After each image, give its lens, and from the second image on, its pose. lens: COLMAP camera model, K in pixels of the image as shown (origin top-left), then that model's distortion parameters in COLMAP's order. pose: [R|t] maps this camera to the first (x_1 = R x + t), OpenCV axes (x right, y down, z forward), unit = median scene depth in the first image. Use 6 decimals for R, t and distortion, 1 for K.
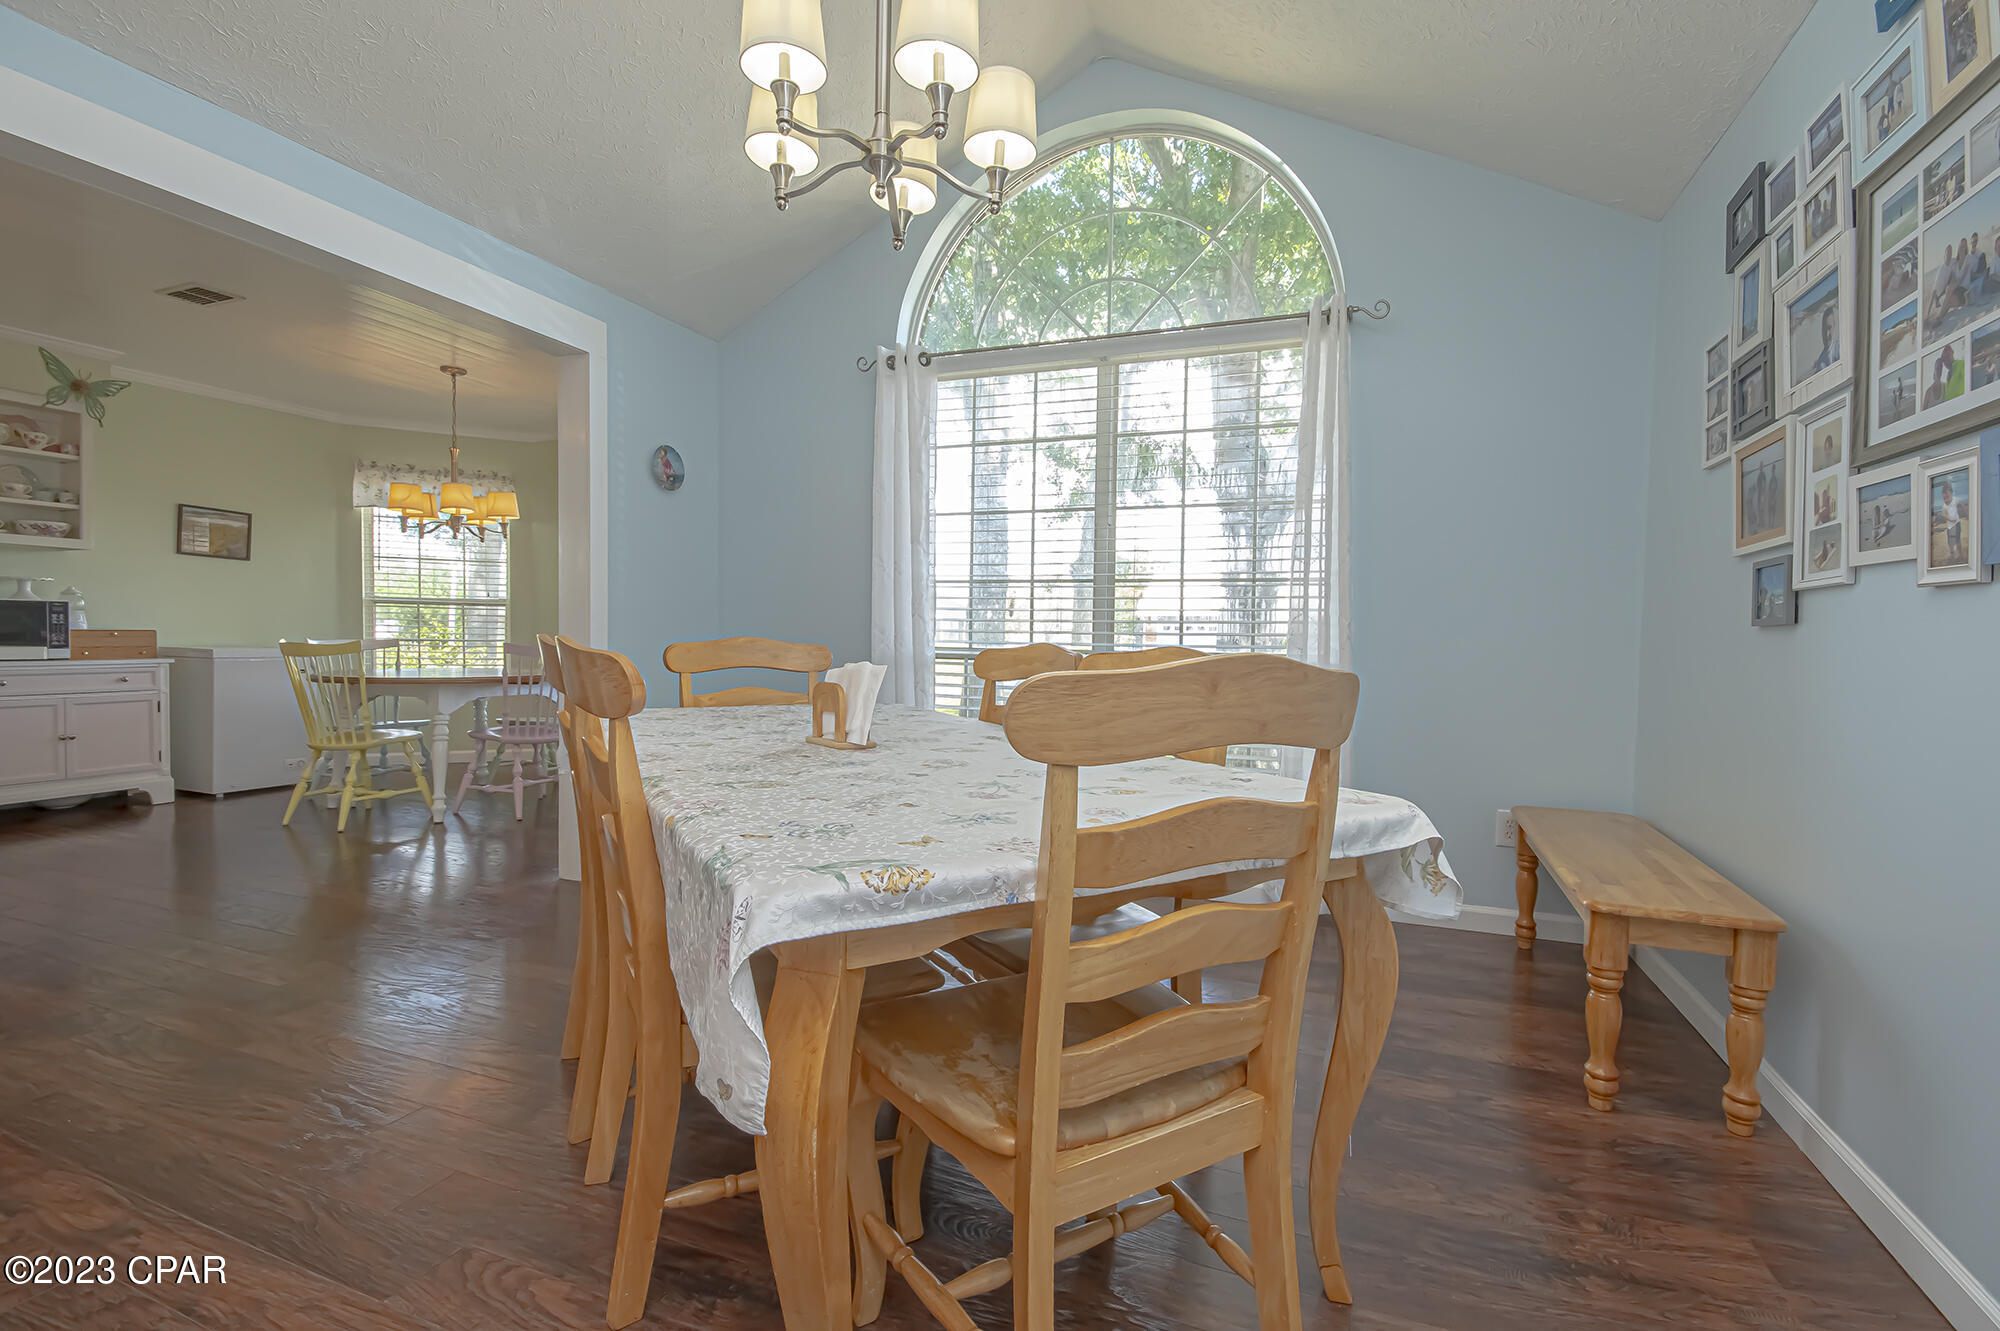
lens RADIAL K [[884.6, 0, 1011.2], [0, 884.6, 664.1], [0, 0, 1]] dist [-0.002141, -0.000089]
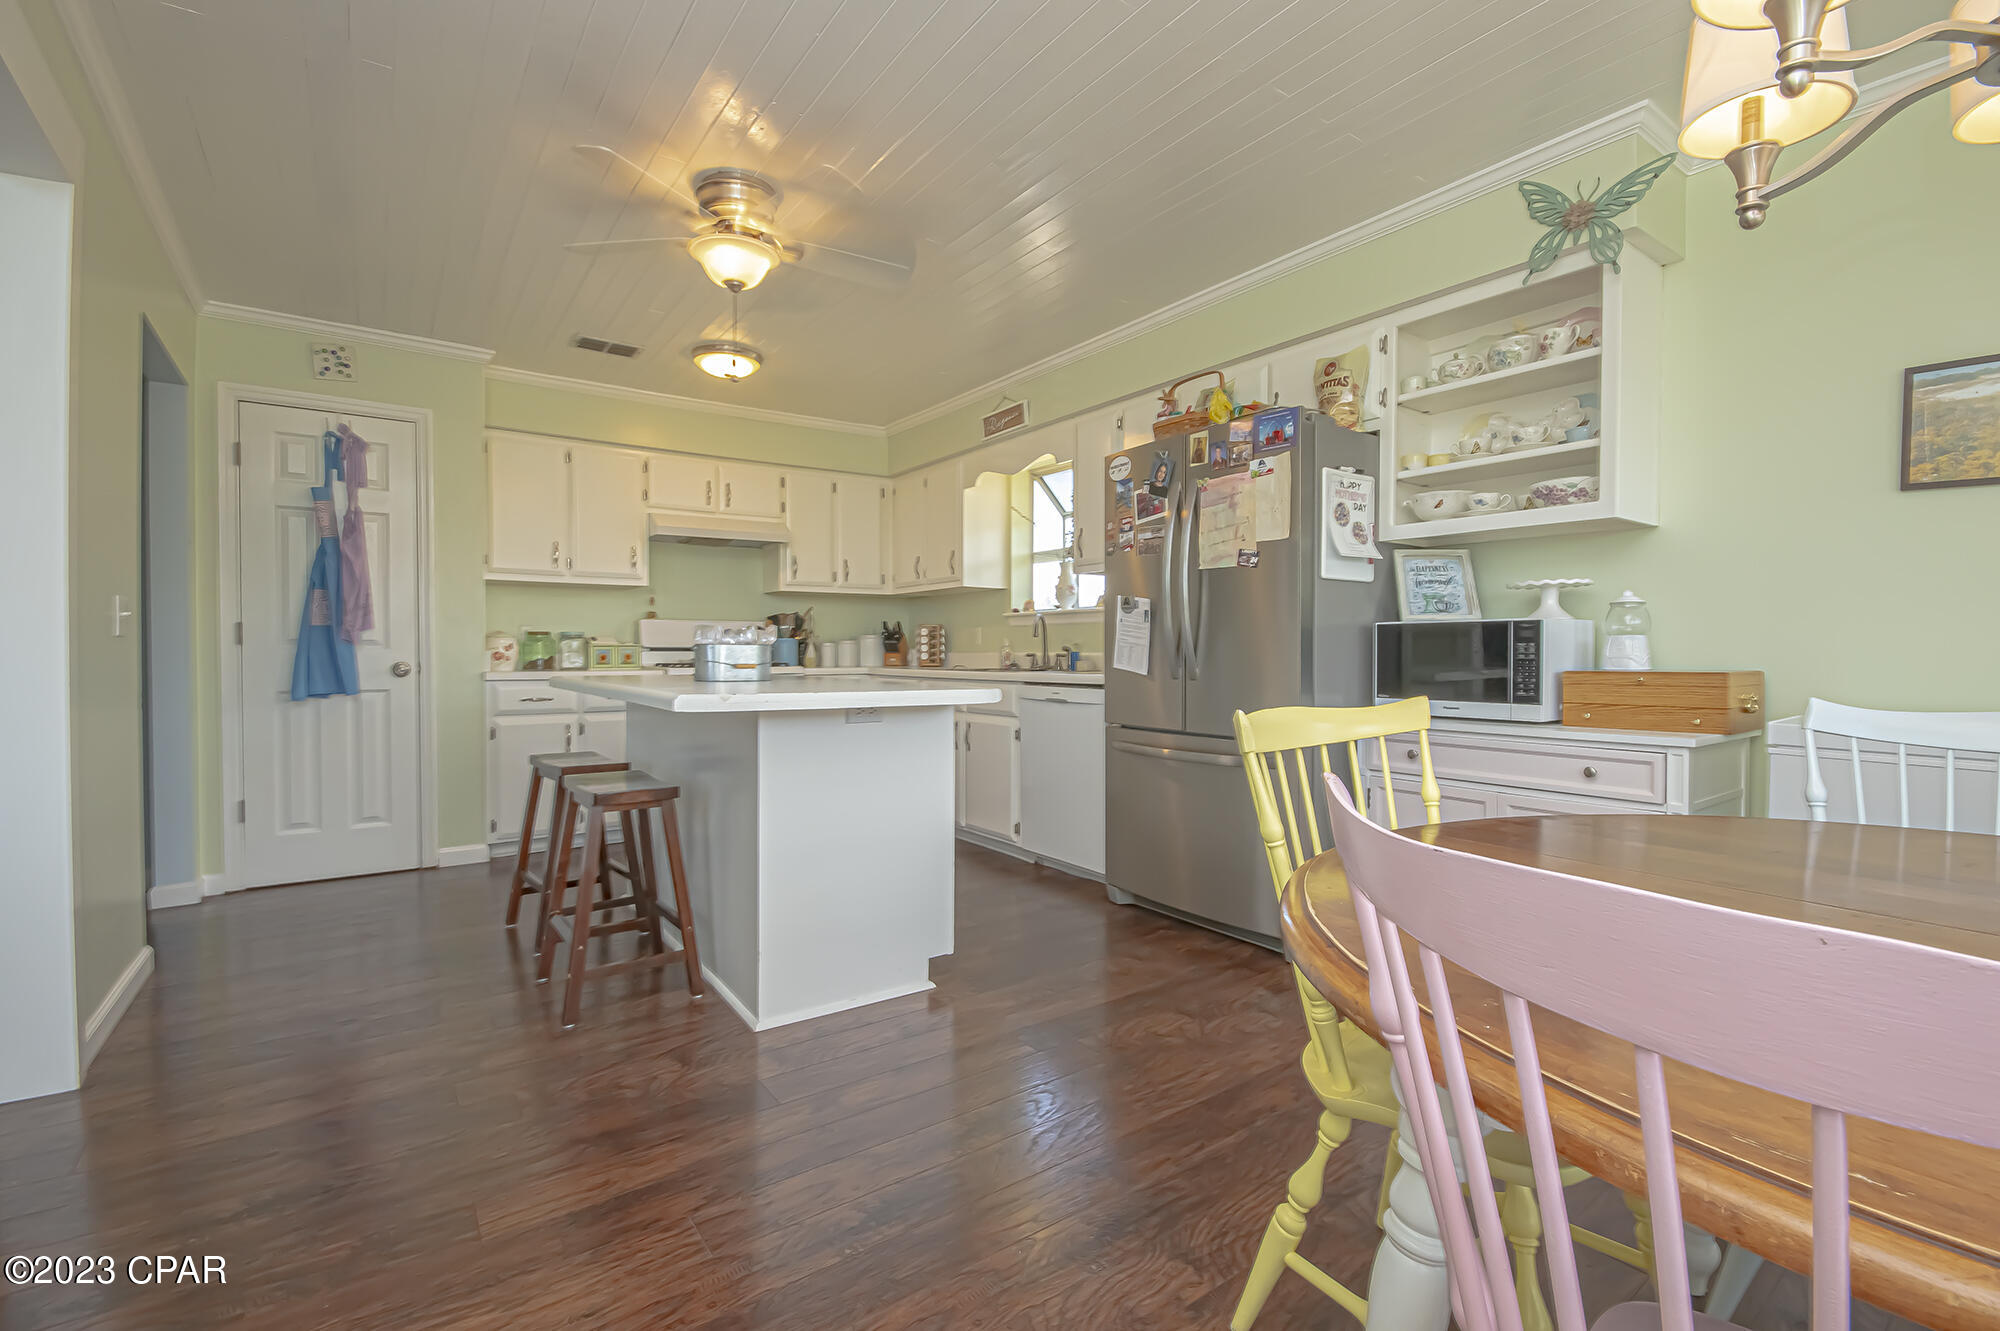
lens RADIAL K [[884.6, 0, 1011.2], [0, 884.6, 664.1], [0, 0, 1]] dist [-0.002141, -0.000089]
pose [[-0.546479, -0.009046, -0.837424, -0.428370], [-0.035177, 0.999307, 0.012160, -0.038417], [0.836734, 0.036103, -0.546419, 1.026312]]
